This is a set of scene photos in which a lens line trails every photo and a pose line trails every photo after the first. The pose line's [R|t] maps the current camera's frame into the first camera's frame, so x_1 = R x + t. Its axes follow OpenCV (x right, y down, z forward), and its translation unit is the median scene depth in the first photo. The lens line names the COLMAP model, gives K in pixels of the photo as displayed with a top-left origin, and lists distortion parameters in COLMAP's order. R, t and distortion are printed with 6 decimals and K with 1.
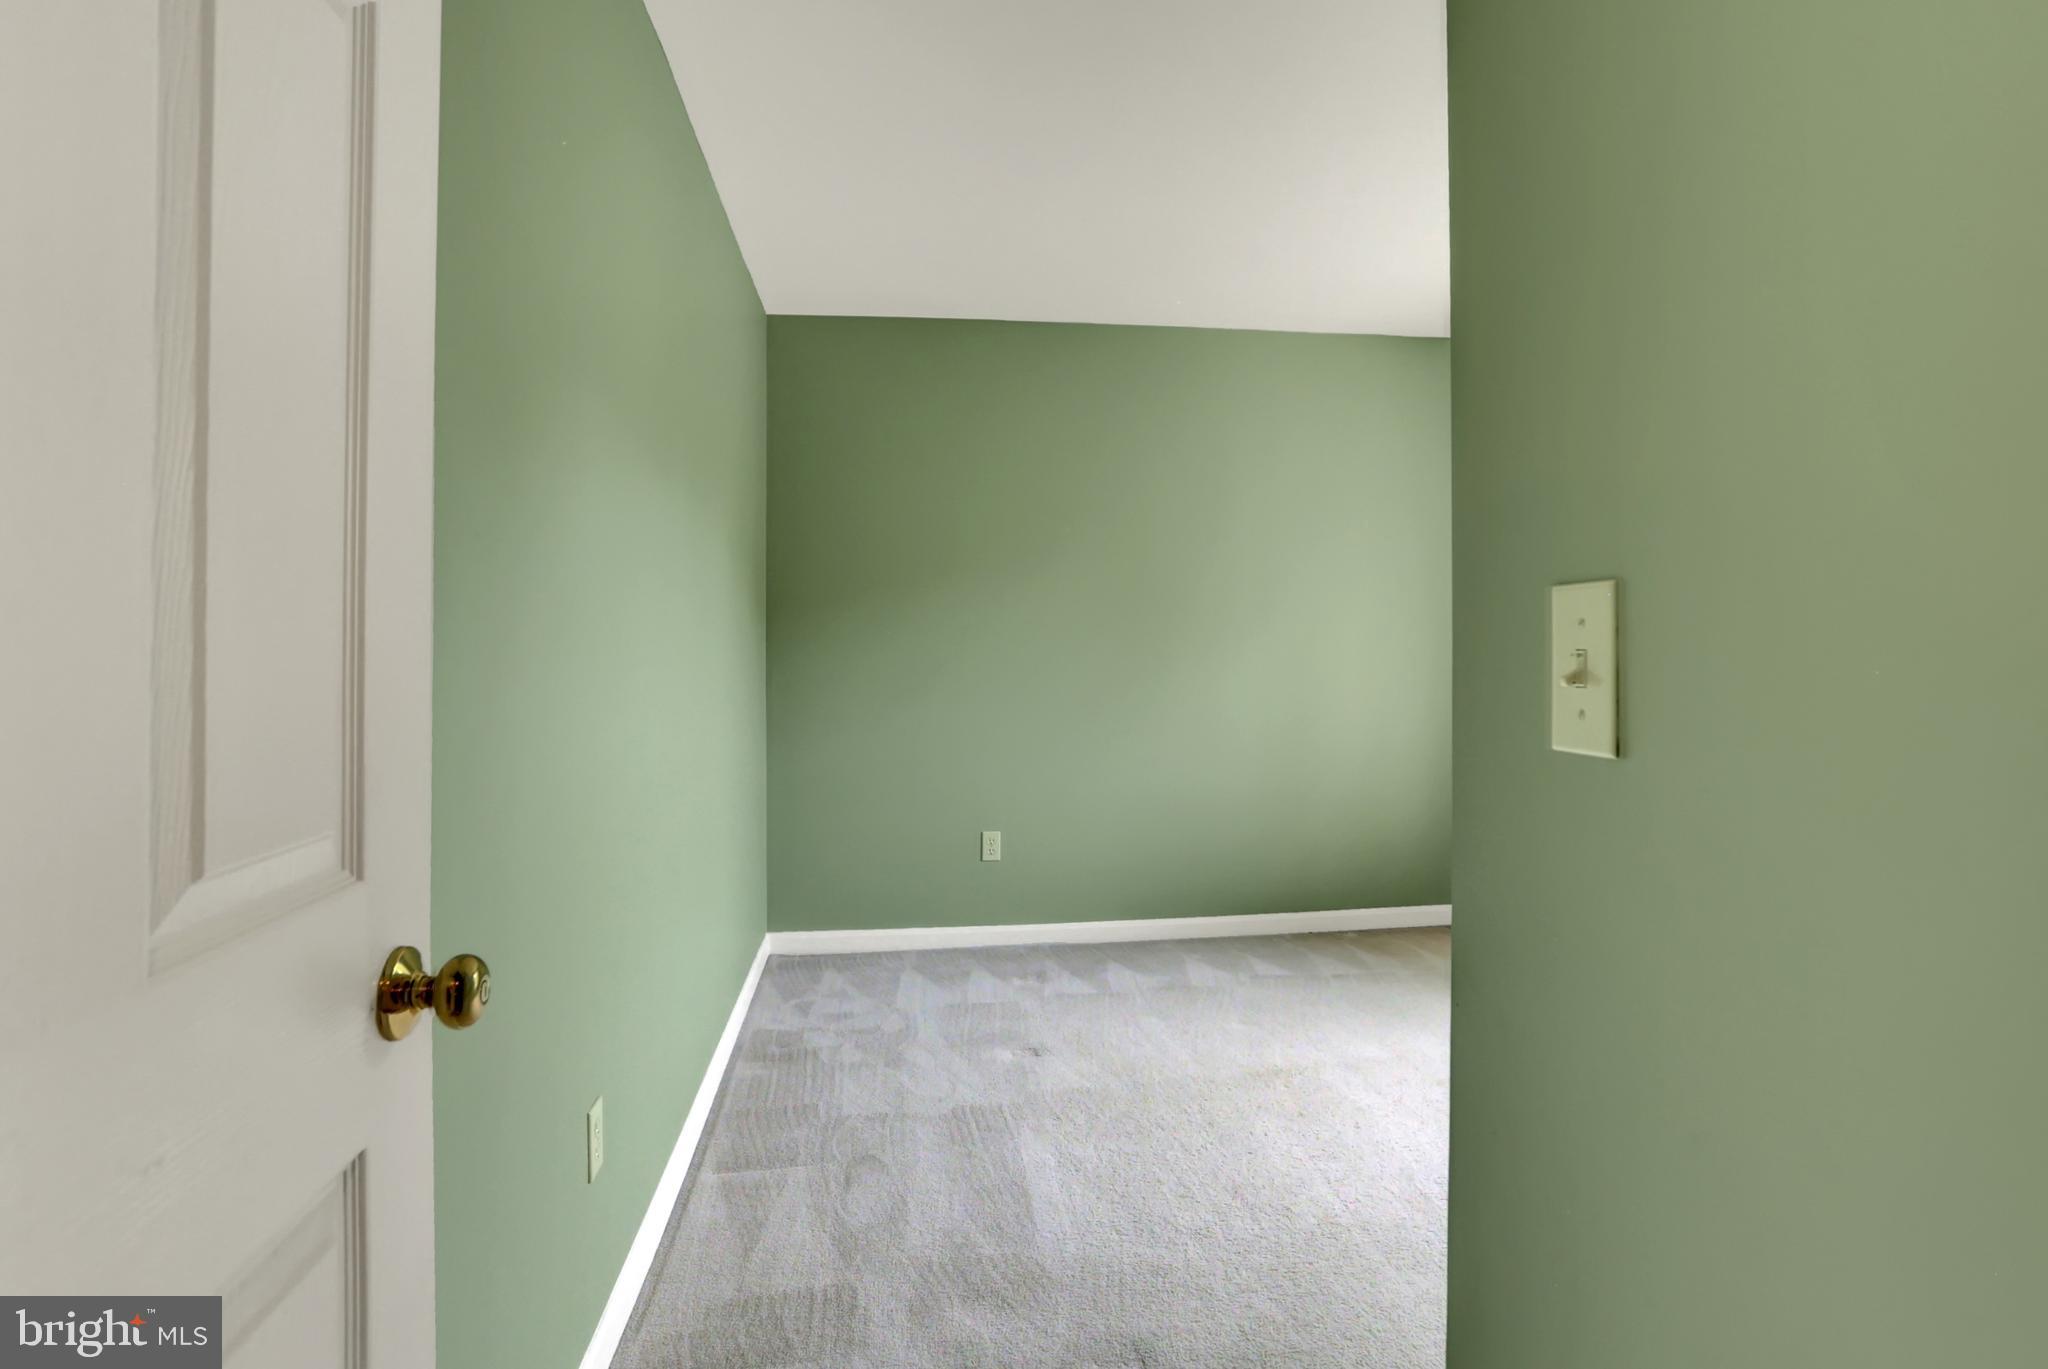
lens RADIAL K [[1025.2, 0, 1027.2], [0, 1025.2, 662.0], [0, 0, 1]] dist [-0.070506, 0.032128]
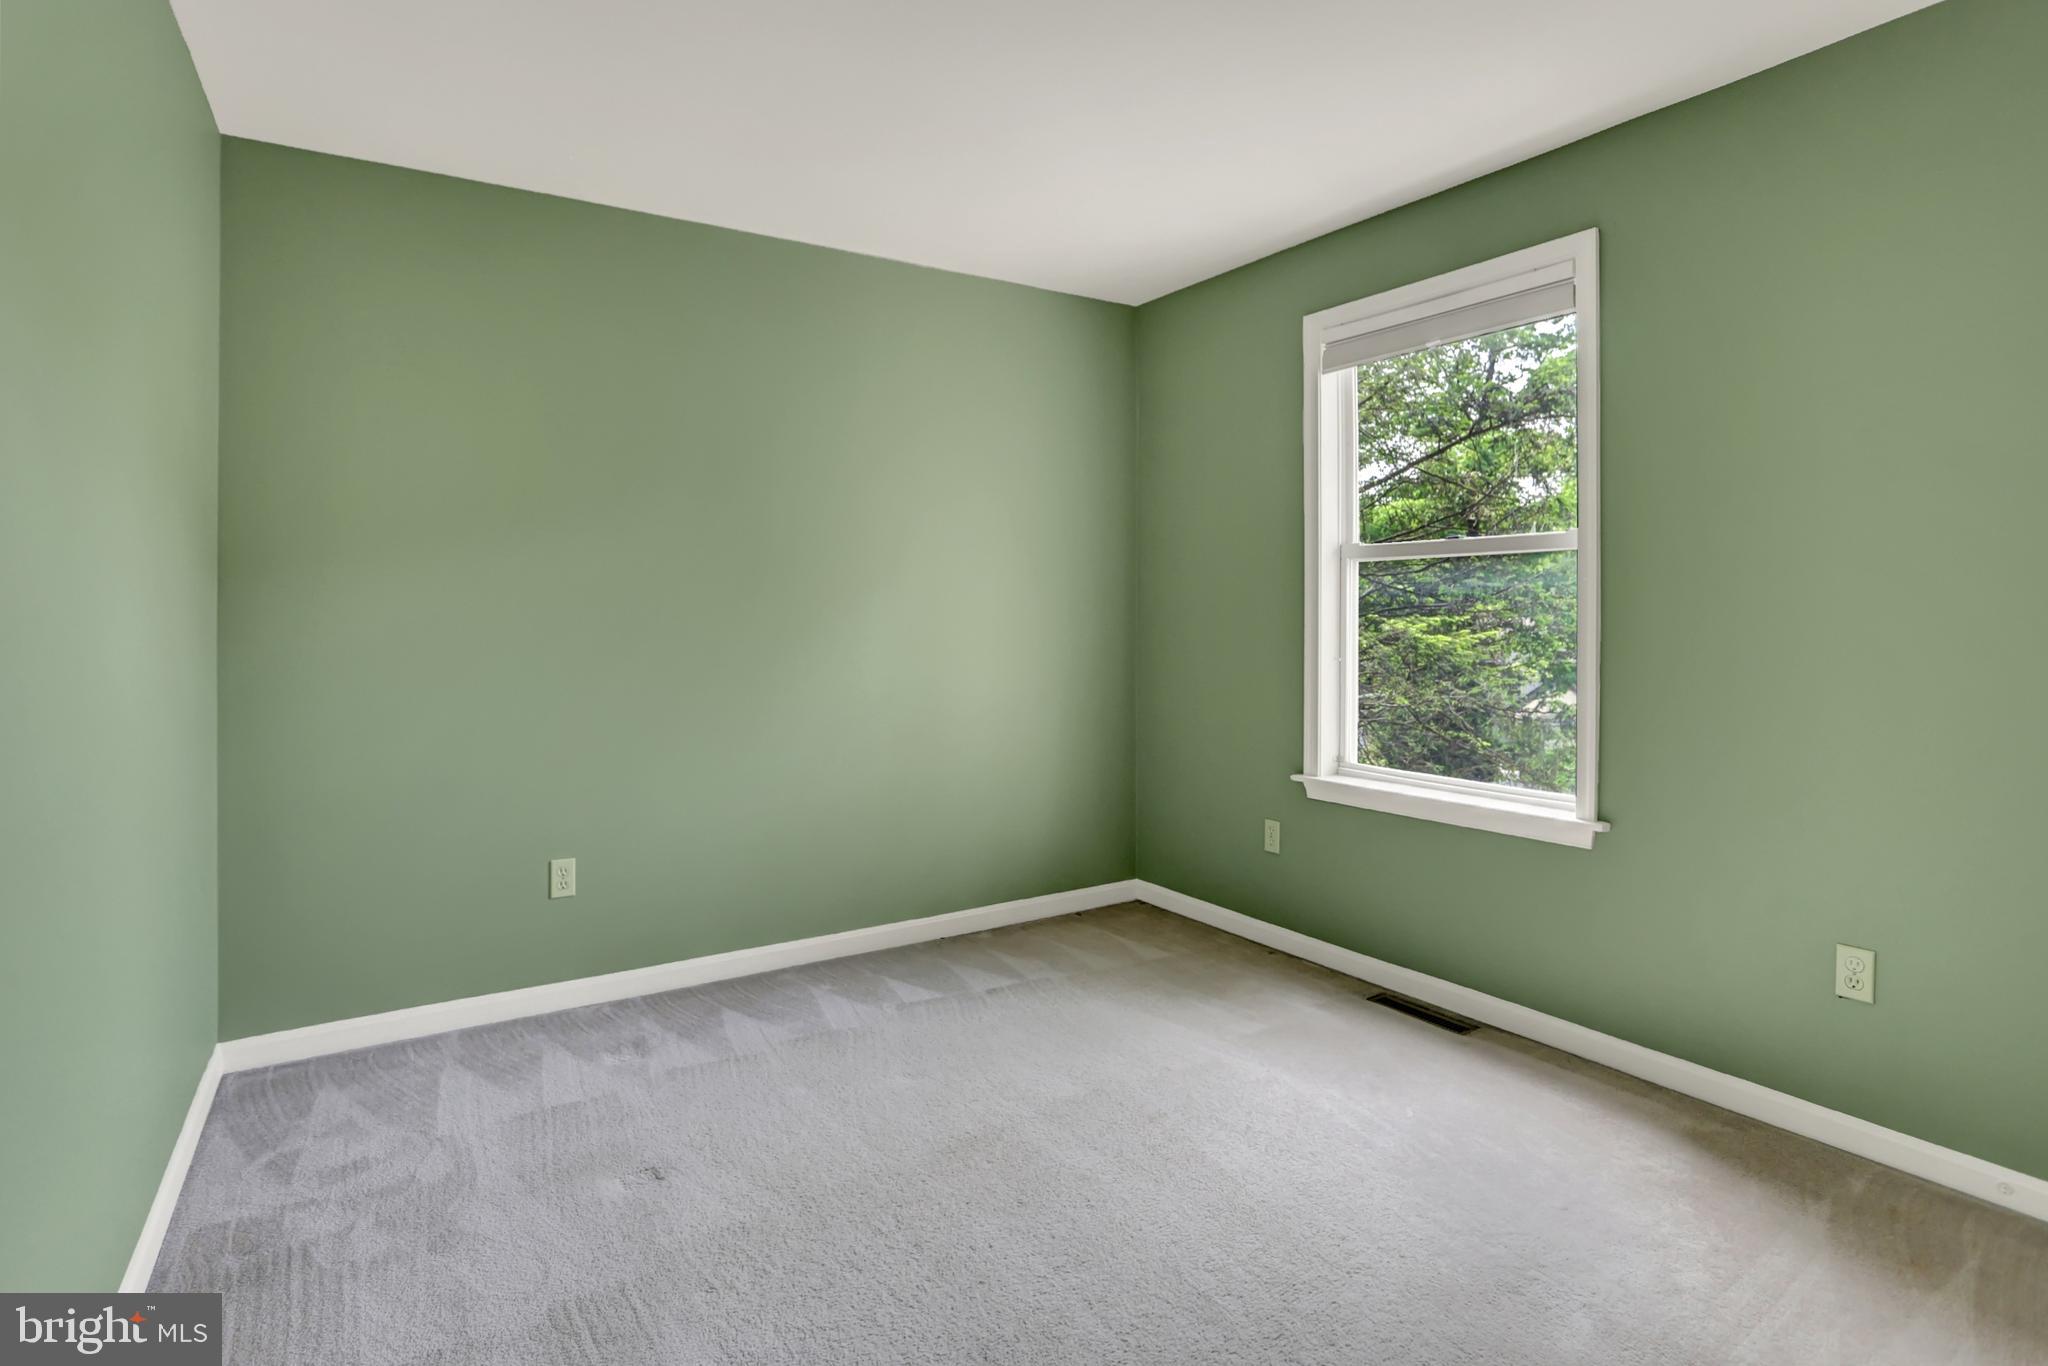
lens RADIAL K [[1074.1, 0, 1022.0], [0, 1074.1, 624.4], [0, 0, 1]] dist [-0.081547, 0.022440]
pose [[0.918529, -0.005022, 0.395321, -0.040600], [0.009446, 0.999913, -0.009247, 0.004719], [-0.395240, 0.012228, 0.918496, 0.201616]]
